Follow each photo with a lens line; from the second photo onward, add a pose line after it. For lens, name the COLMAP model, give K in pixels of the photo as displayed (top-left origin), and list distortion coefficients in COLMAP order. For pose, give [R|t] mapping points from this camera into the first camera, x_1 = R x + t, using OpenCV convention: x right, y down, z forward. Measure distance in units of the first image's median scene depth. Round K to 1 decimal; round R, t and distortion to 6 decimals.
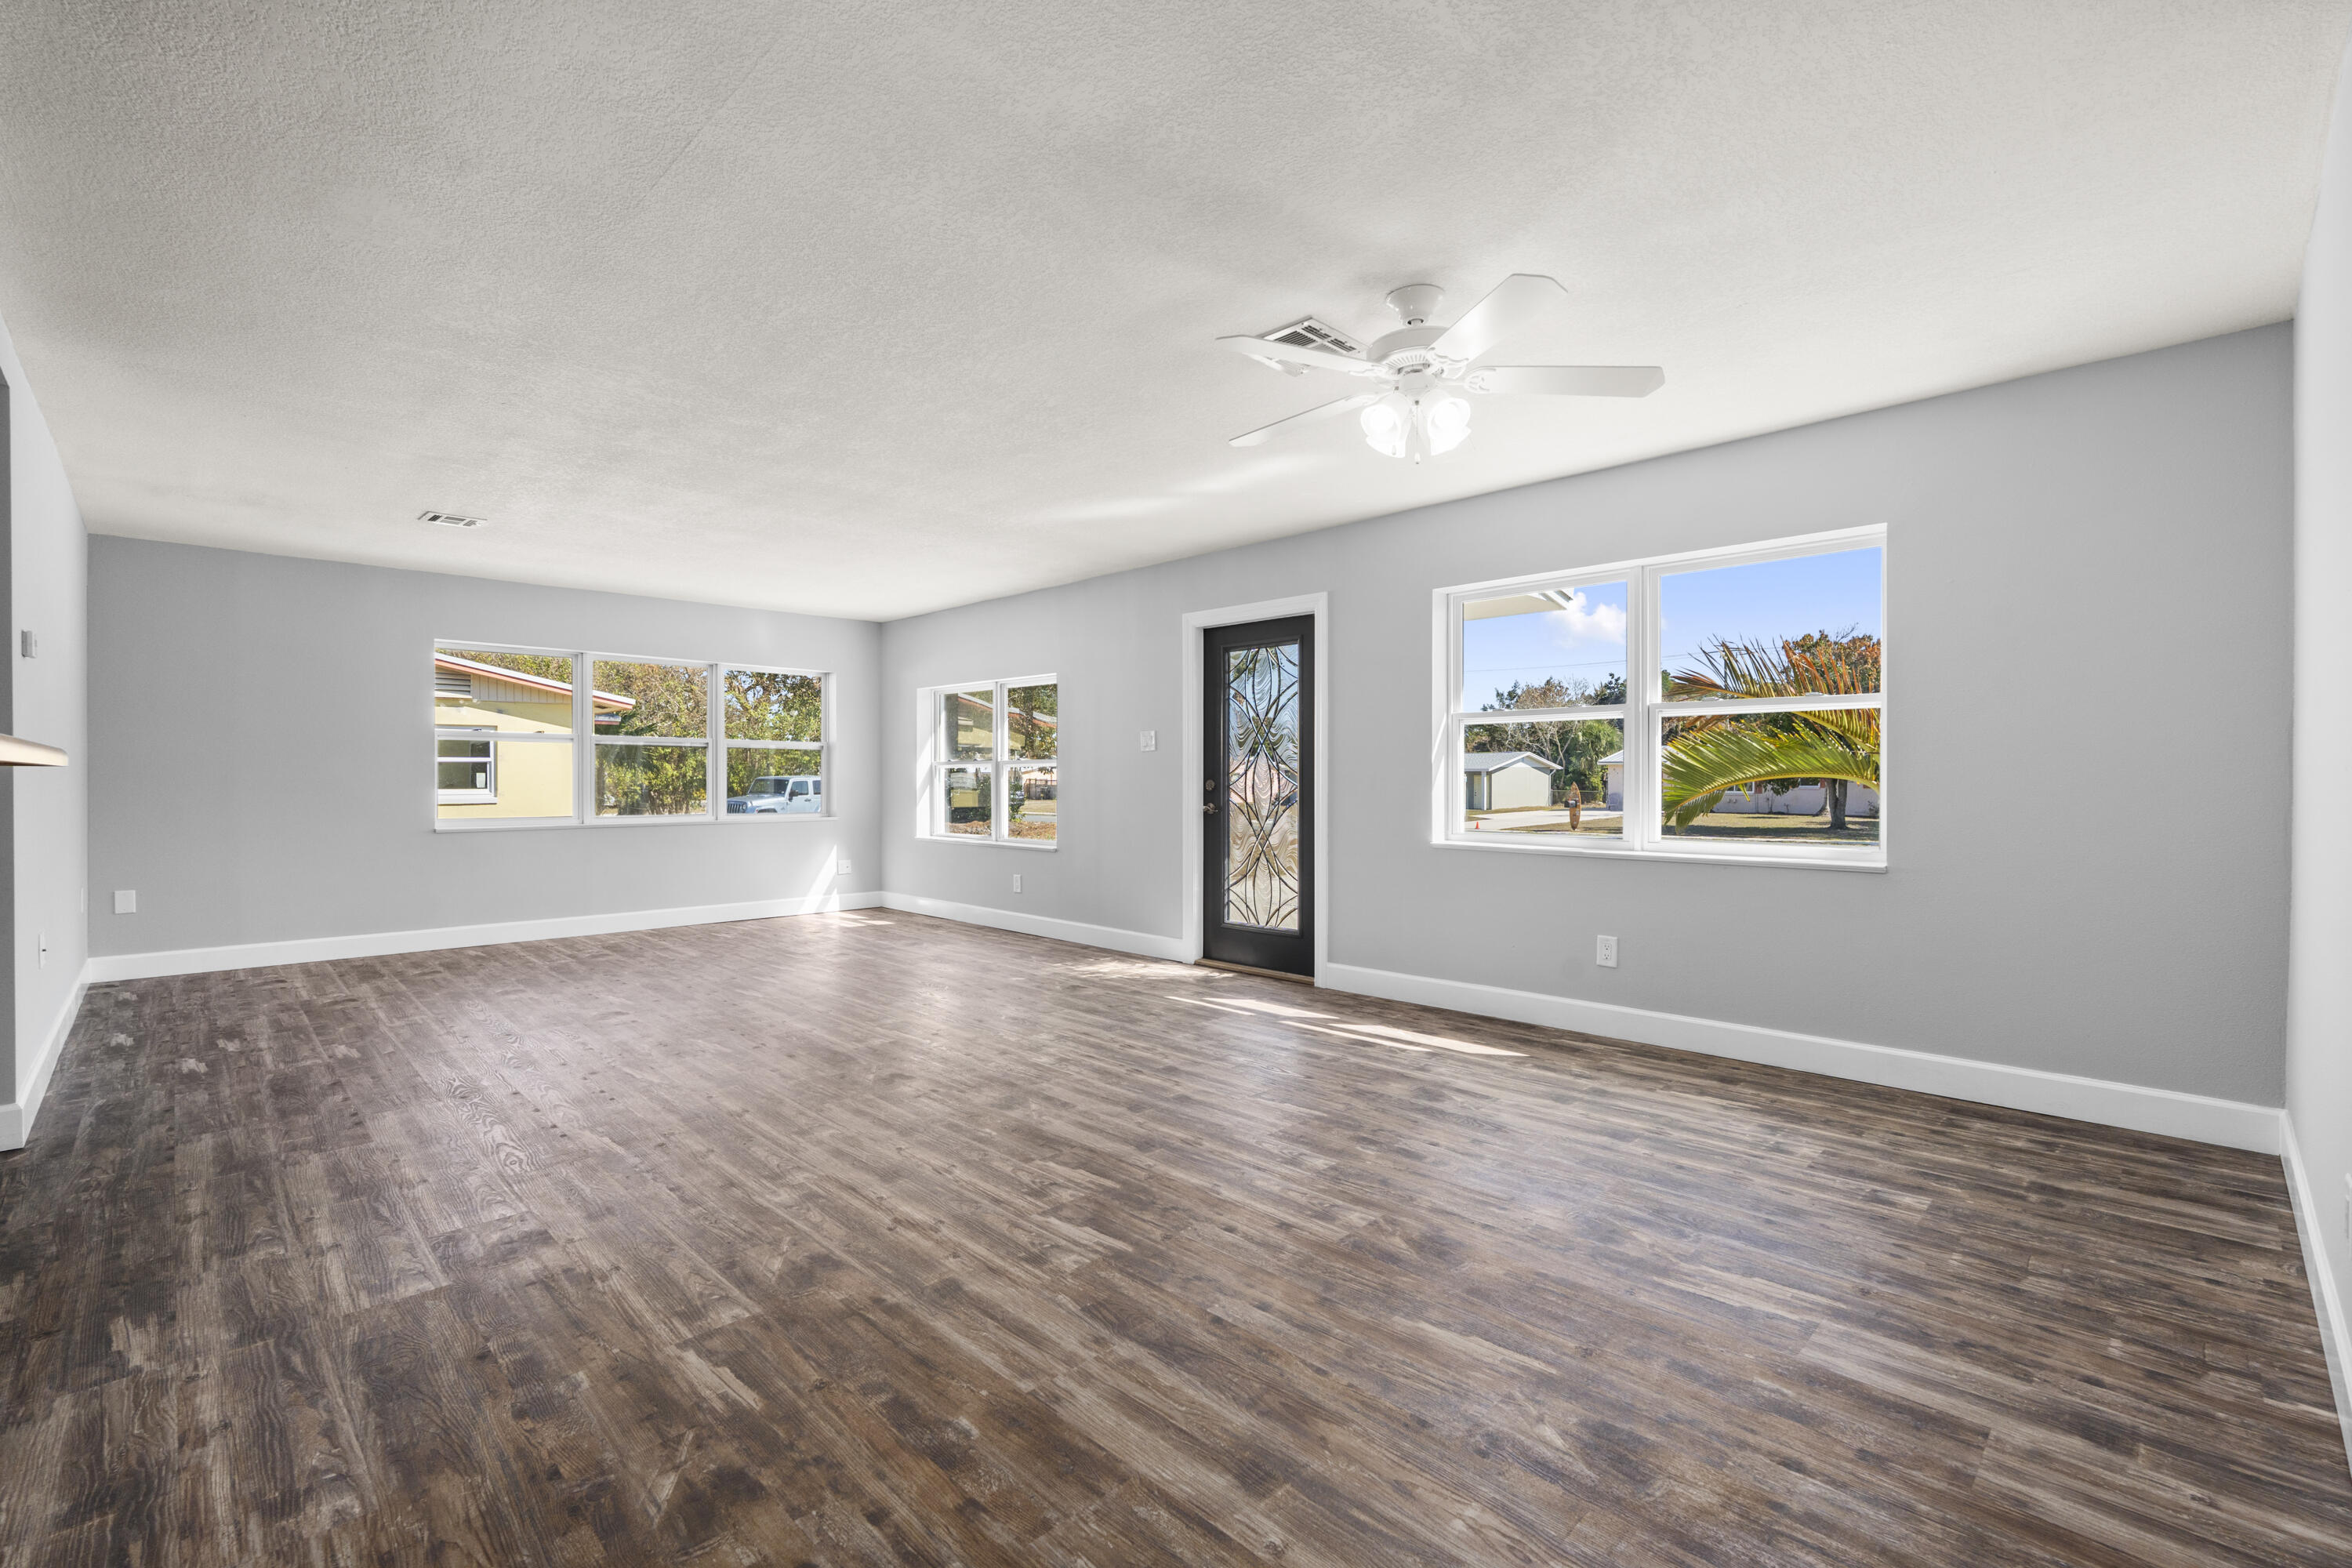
lens RADIAL K [[1032.5, 0, 1167.3], [0, 1032.5, 781.9], [0, 0, 1]] dist [-0.005034, 0.000375]
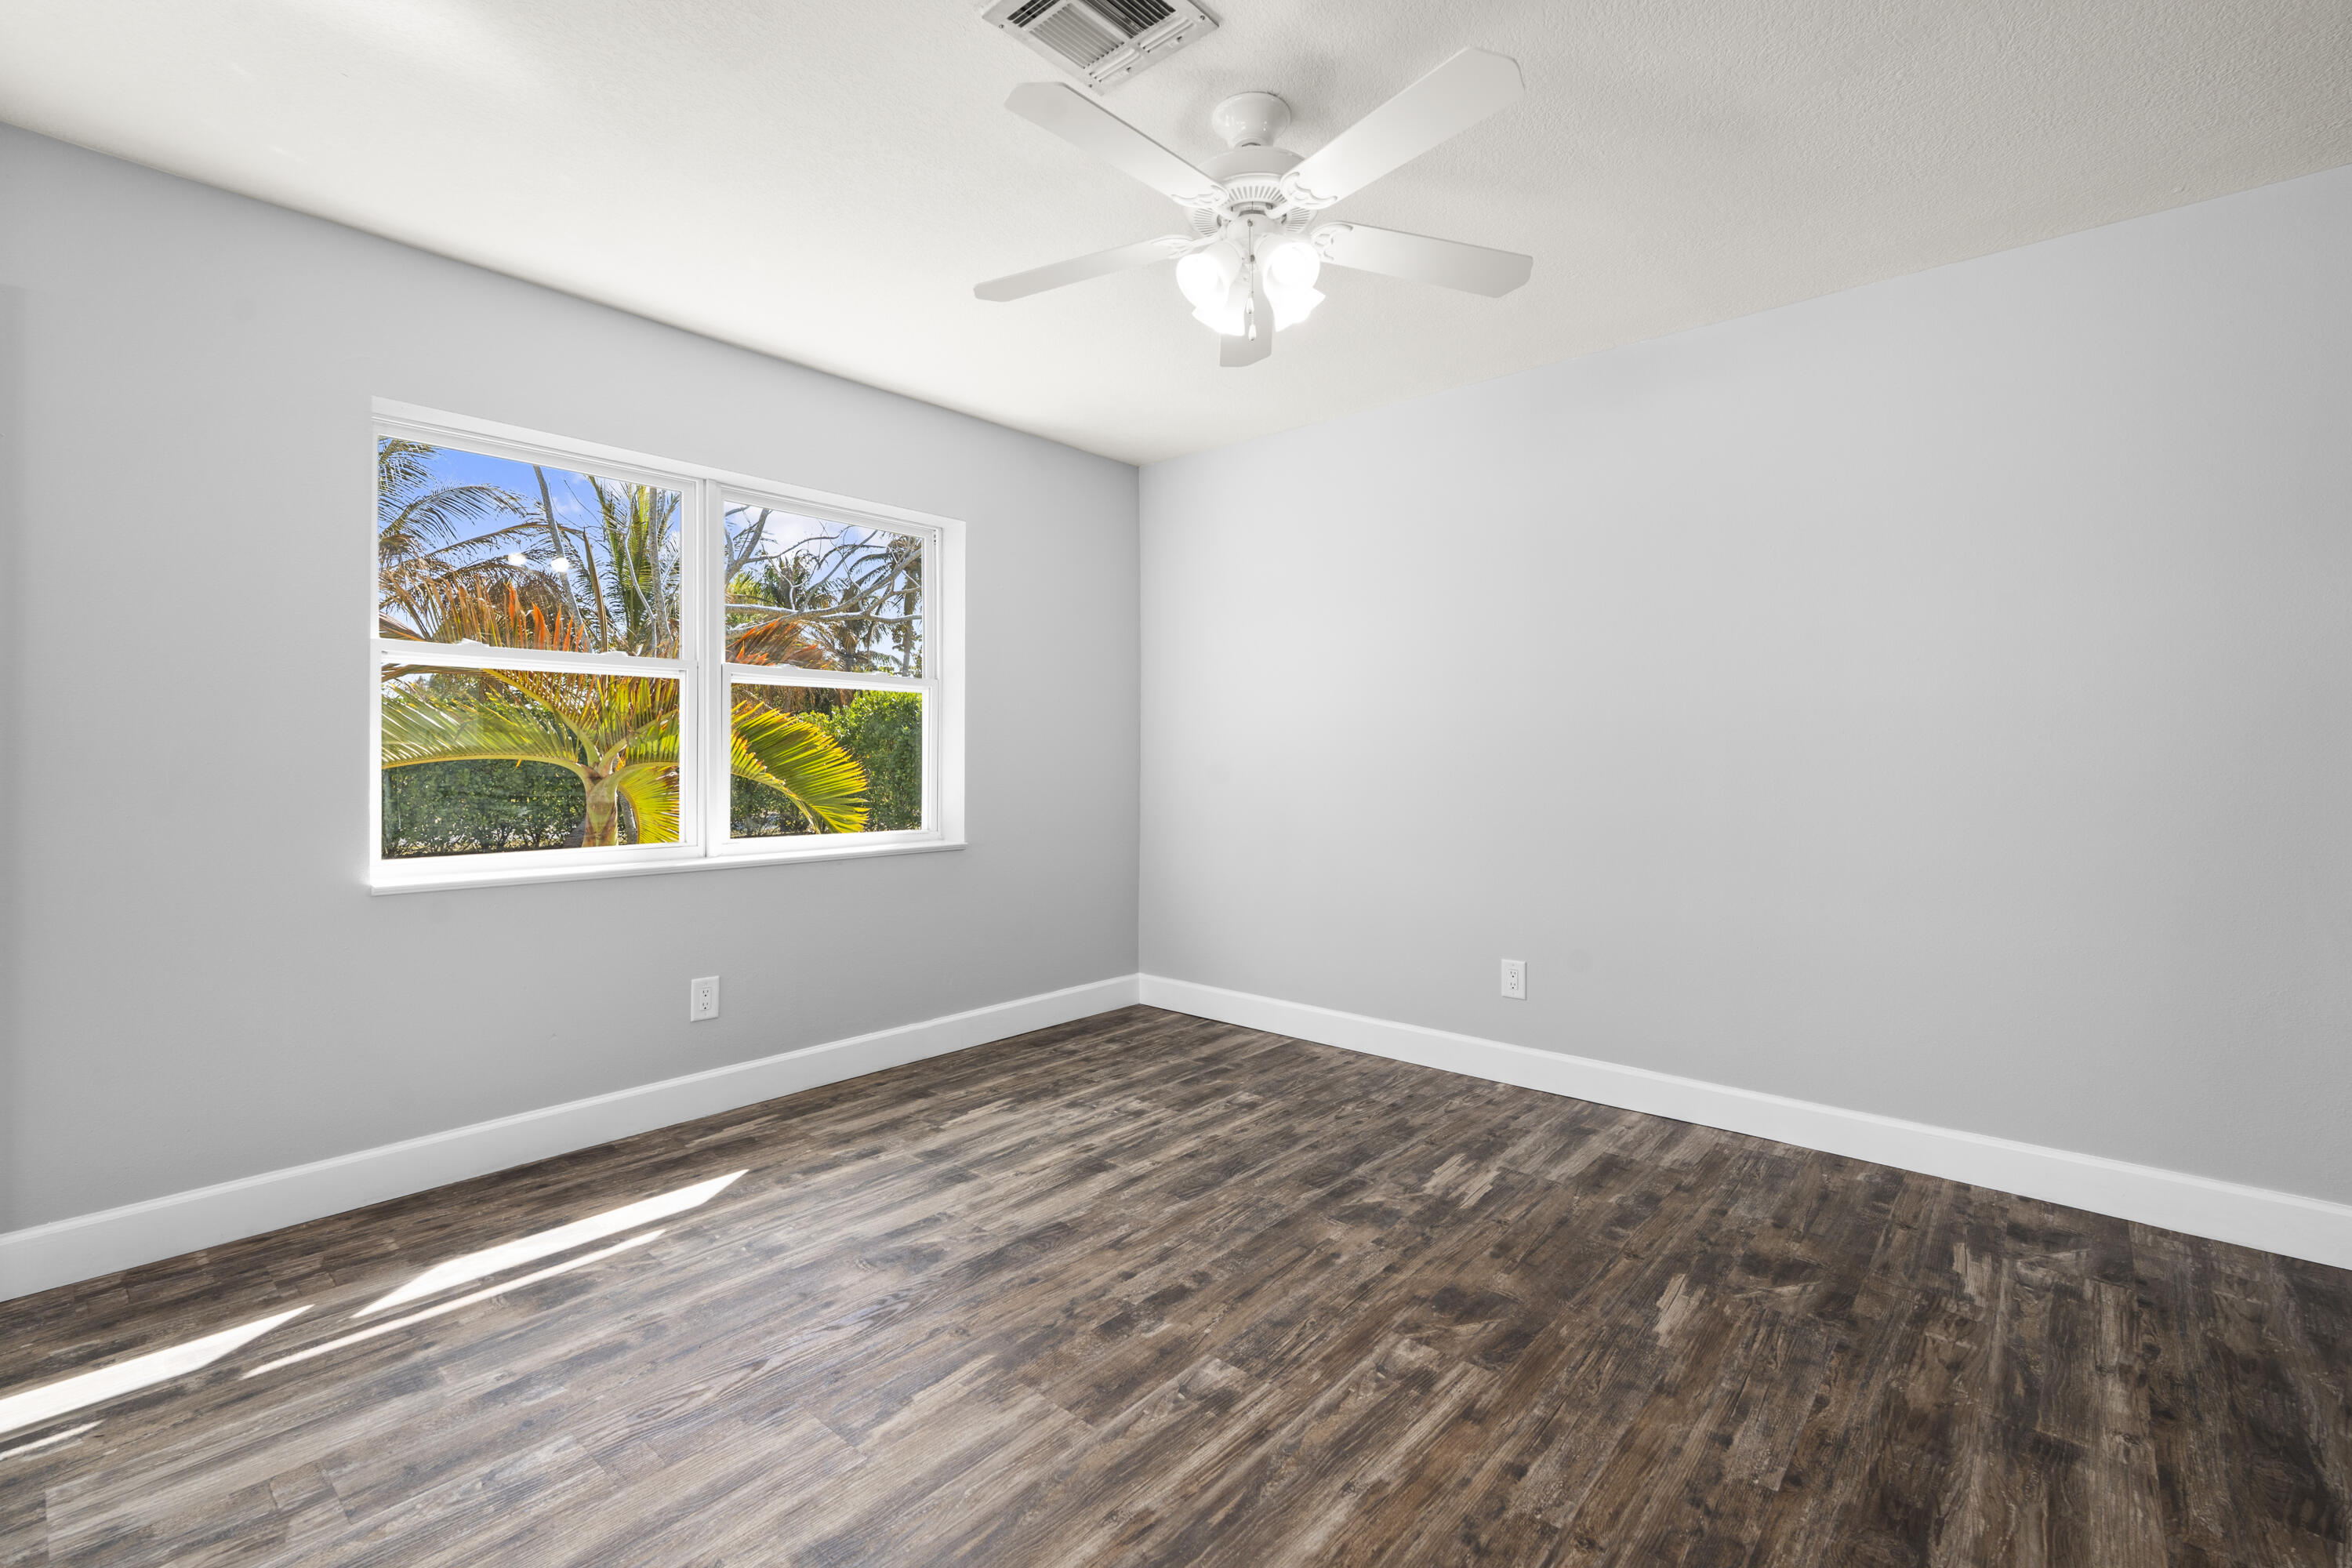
lens RADIAL K [[1032.5, 0, 1161.0], [0, 1032.5, 786.8], [0, 0, 1]] dist [-0.005034, 0.000375]
pose [[-0.072080, -0.027740, 0.997013, -0.472040], [0.001717, 0.999608, 0.027936, -0.007416], [-0.997397, 0.003725, -0.072004, 1.086555]]
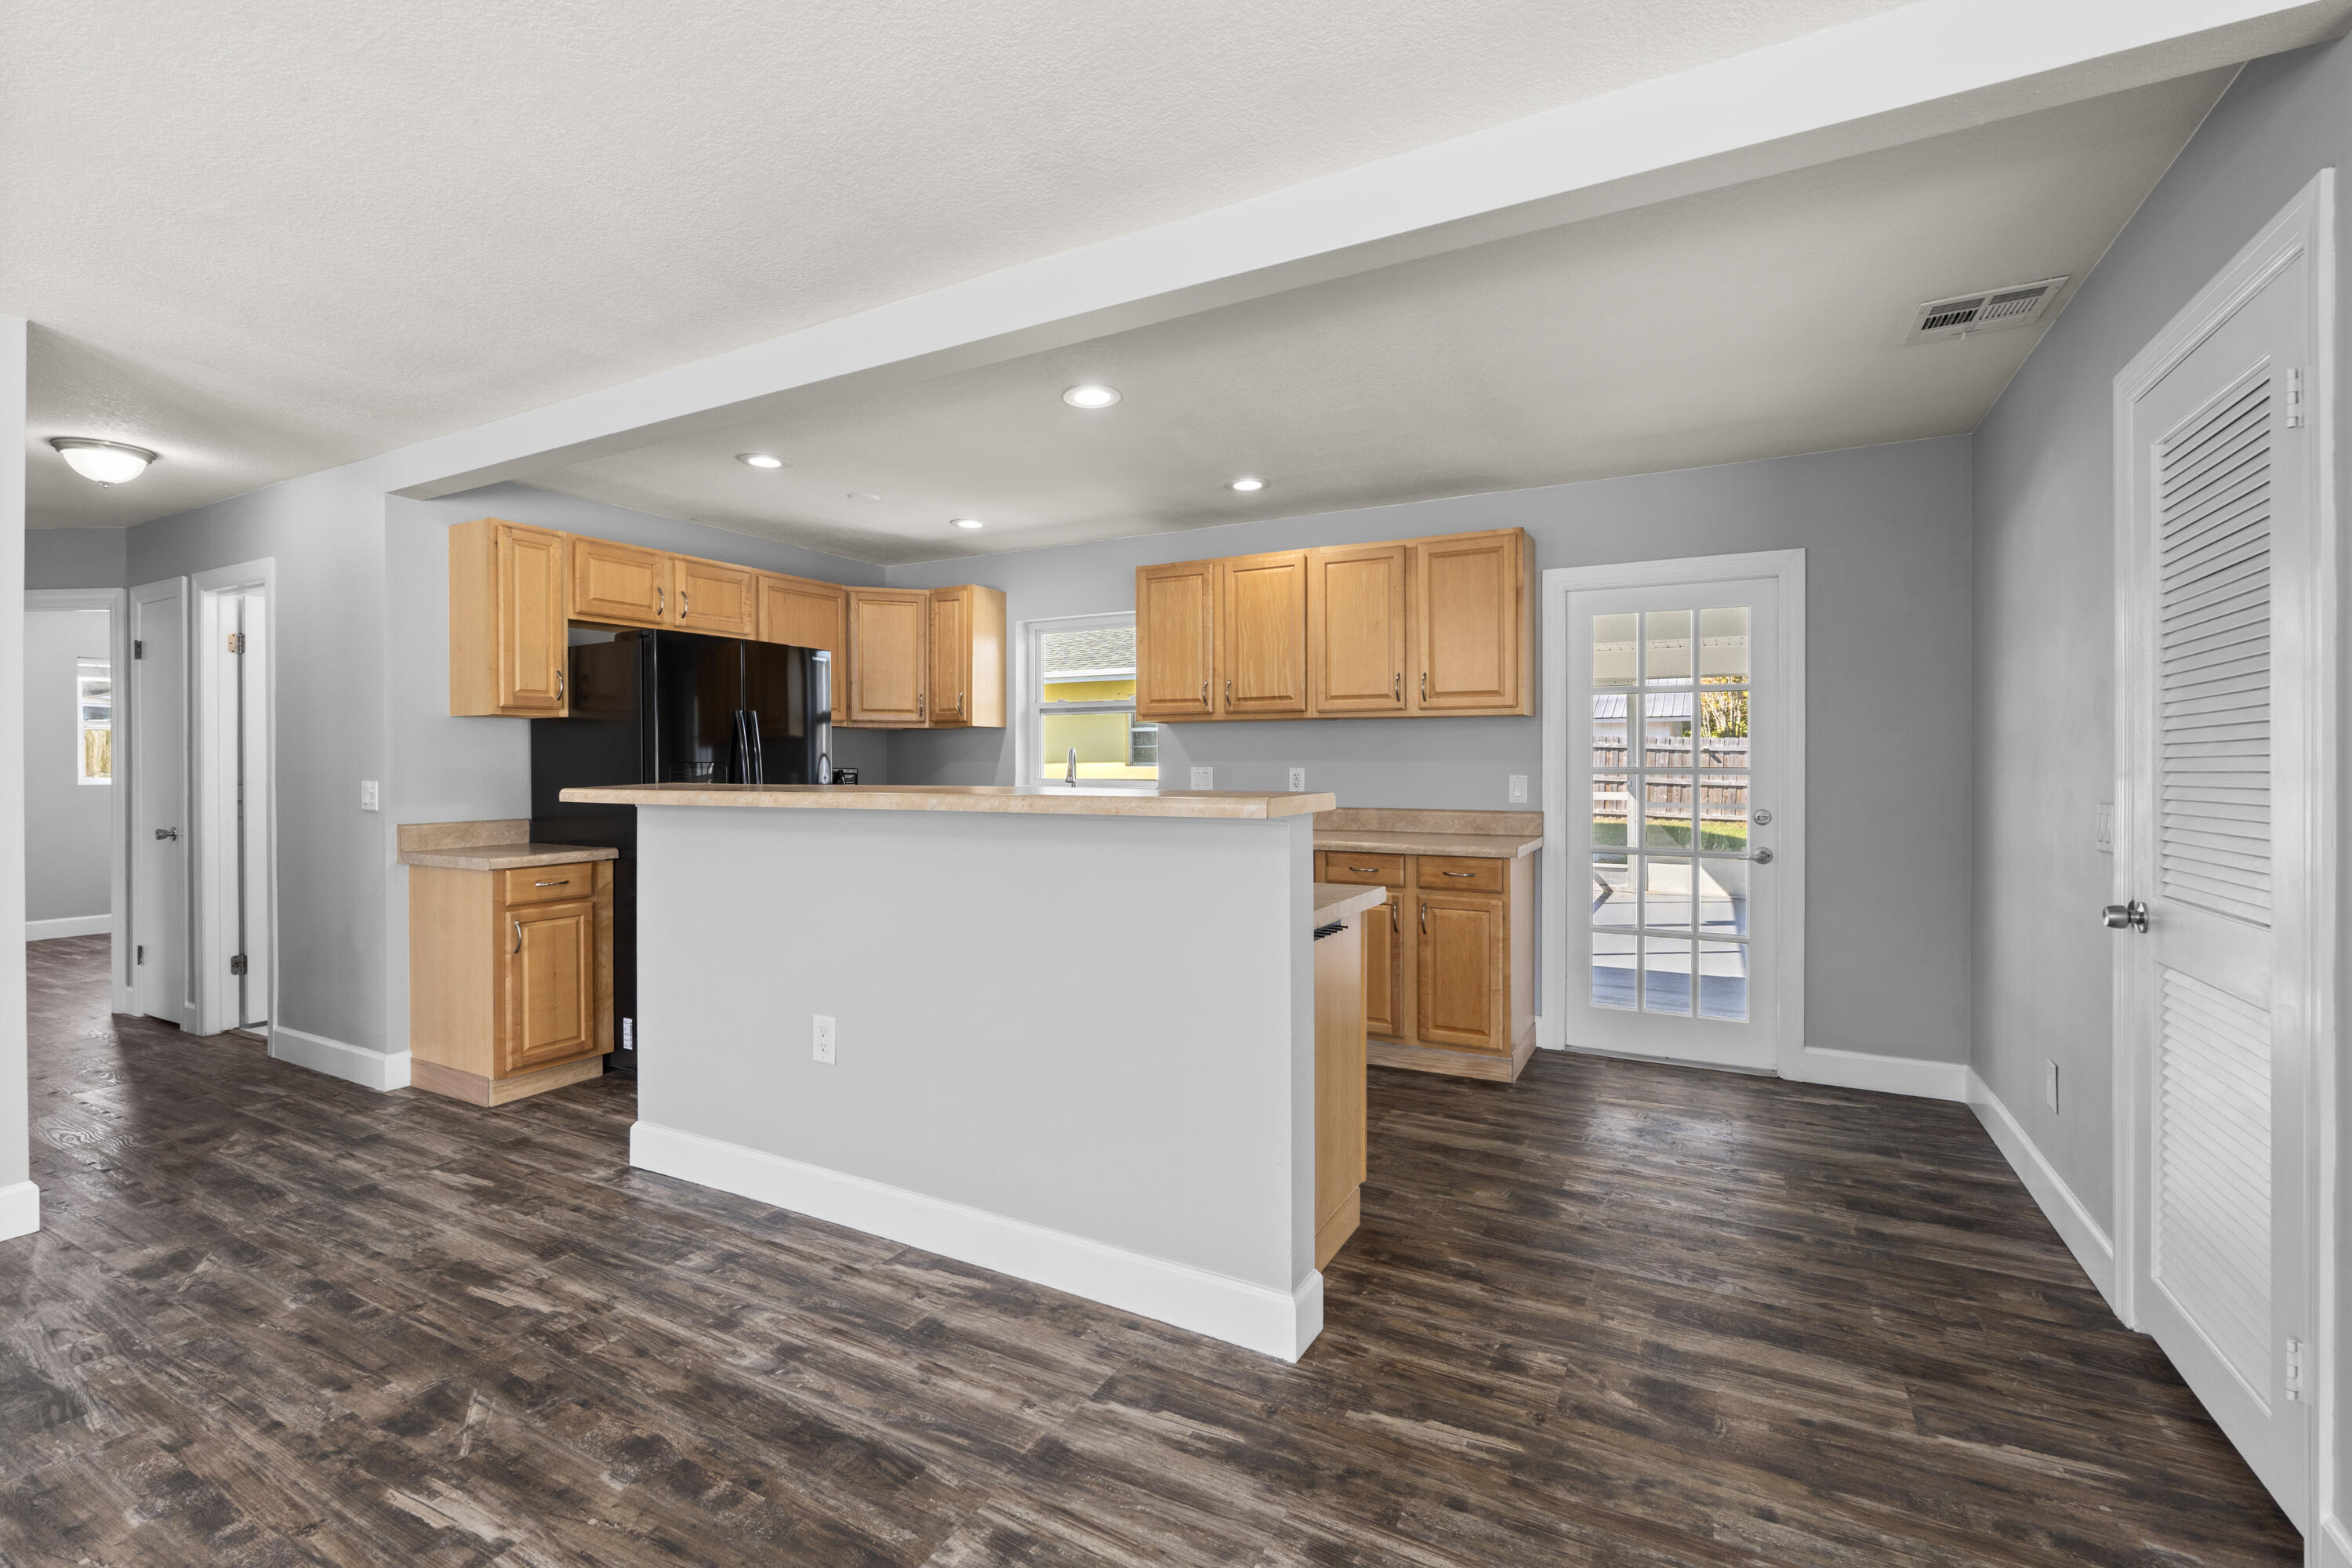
lens RADIAL K [[1032.5, 0, 1171.6], [0, 1032.5, 766.2], [0, 0, 1]] dist [-0.005034, 0.000375]
pose [[-0.955074, 0.002742, -0.296355, -0.504692], [0.000619, 0.999973, 0.007257, -0.050376], [0.296367, 0.006748, -0.955050, 1.322999]]
